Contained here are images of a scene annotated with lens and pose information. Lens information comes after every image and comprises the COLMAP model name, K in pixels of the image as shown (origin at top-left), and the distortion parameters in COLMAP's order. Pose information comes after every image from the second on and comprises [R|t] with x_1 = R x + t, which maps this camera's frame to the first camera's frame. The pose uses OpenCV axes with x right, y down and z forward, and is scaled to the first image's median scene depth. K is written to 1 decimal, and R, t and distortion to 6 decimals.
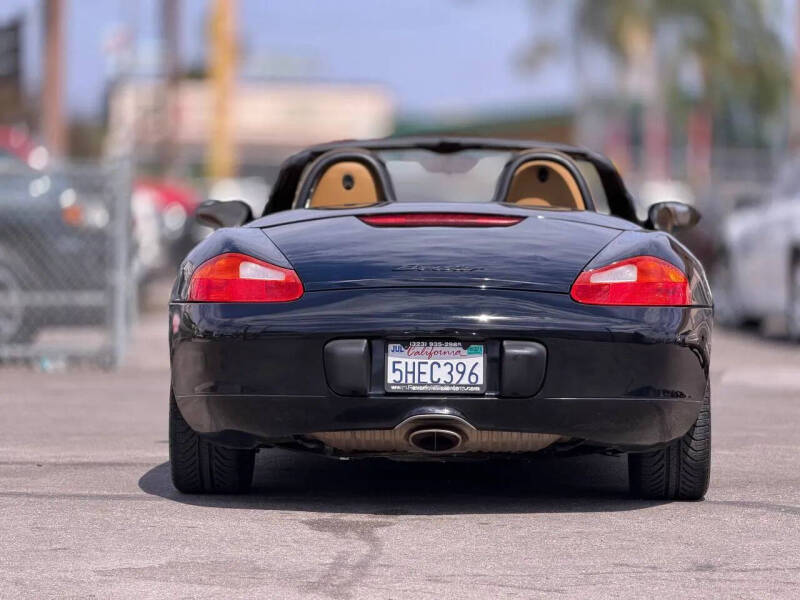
lens RADIAL K [[2968.8, 0, 400.0], [0, 2968.8, 300.0], [0, 0, 1]] dist [0.317257, -0.249441]
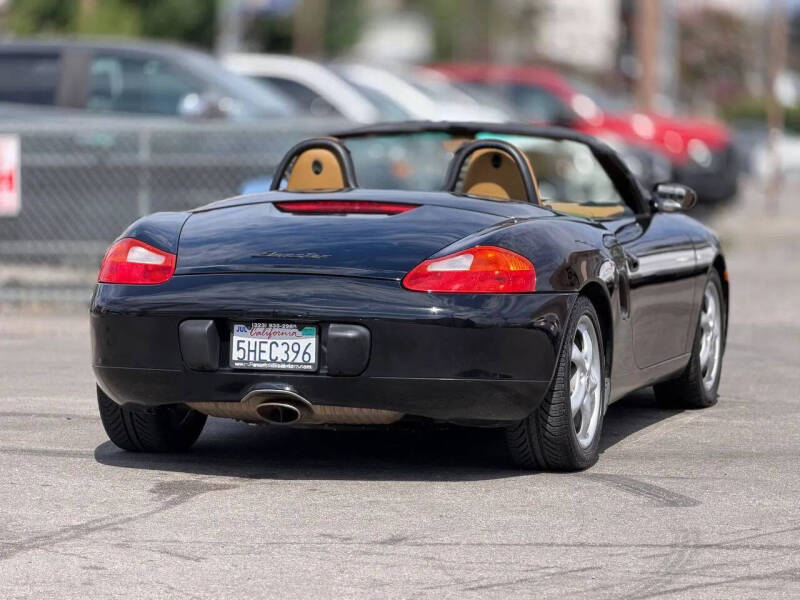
lens RADIAL K [[2968.8, 0, 400.0], [0, 2968.8, 300.0], [0, 0, 1]] dist [0.317257, -0.249441]
pose [[0.965194, 0.017522, -0.260947, 0.343089], [-0.010157, 0.999512, 0.029547, -0.027467], [0.261337, -0.025868, 0.964901, -0.046960]]
